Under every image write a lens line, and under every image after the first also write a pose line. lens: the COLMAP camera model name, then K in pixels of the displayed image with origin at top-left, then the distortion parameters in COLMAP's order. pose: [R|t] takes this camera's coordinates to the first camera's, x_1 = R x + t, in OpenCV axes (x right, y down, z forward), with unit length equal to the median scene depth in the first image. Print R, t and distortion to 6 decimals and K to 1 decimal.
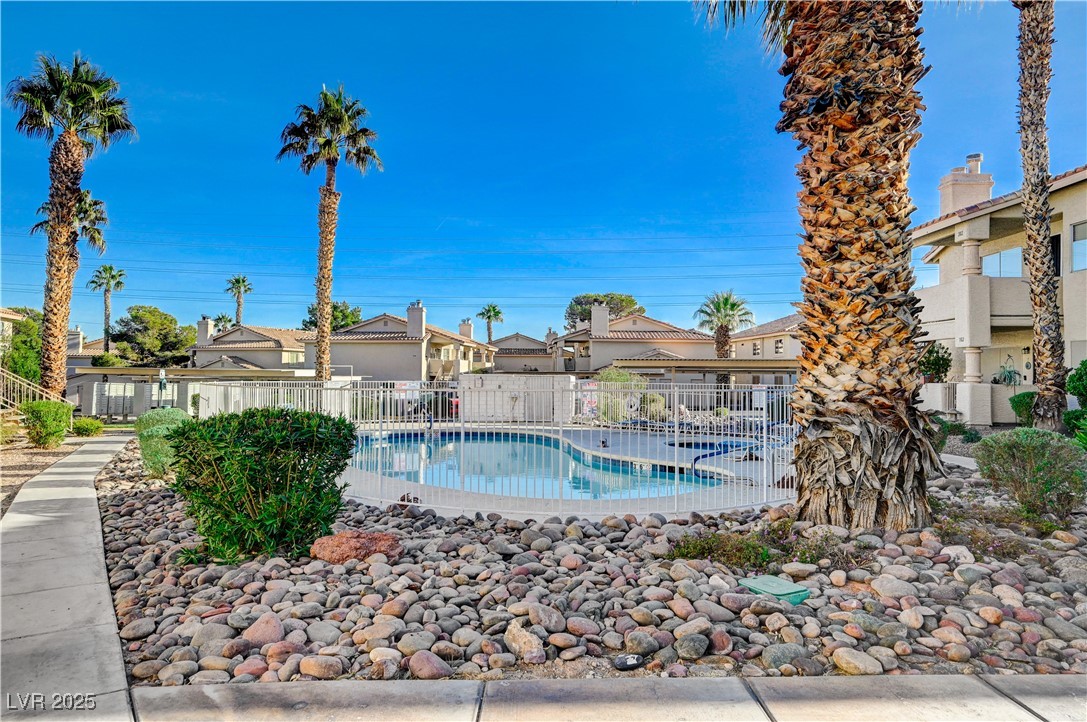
lens RADIAL K [[659.0, 0, 543.5], [0, 659.0, 361.0], [0, 0, 1]] dist [-0.003199, -0.000898]
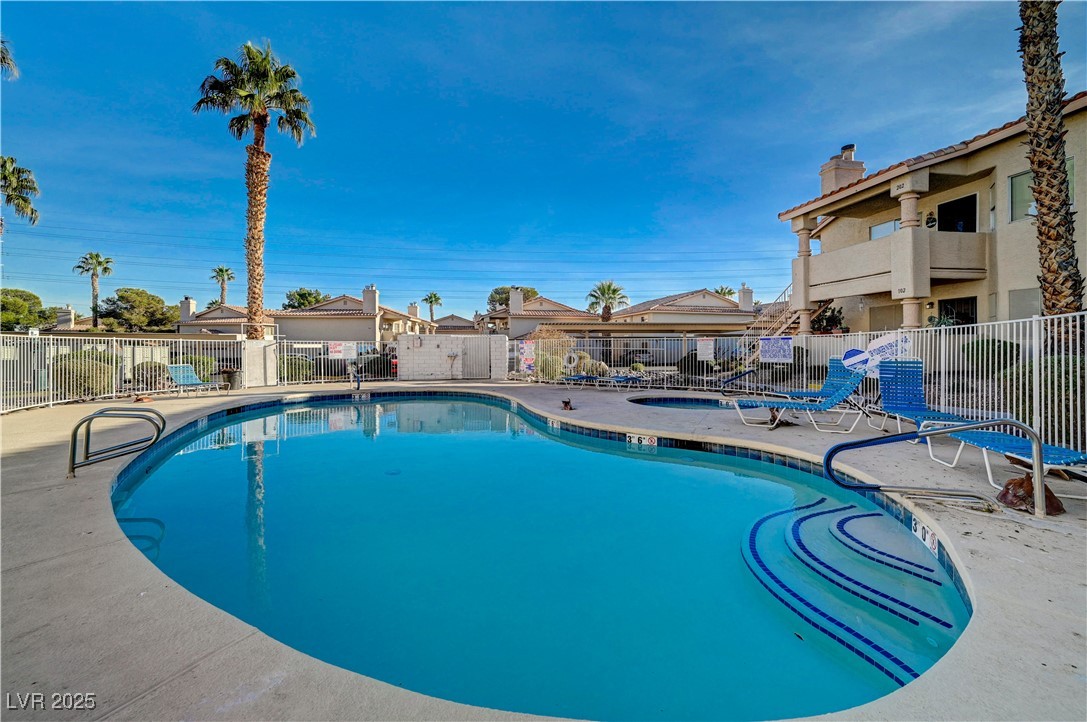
lens RADIAL K [[410.0, 0, 543.5], [0, 410.0, 361.0], [0, 0, 1]] dist [0.008305, -0.000058]
pose [[0.983964, -0.012221, 0.177951, -0.010196], [0.002947, 0.998628, 0.052284, 0.016148], [-0.178346, -0.050921, 0.982649, 0.183554]]
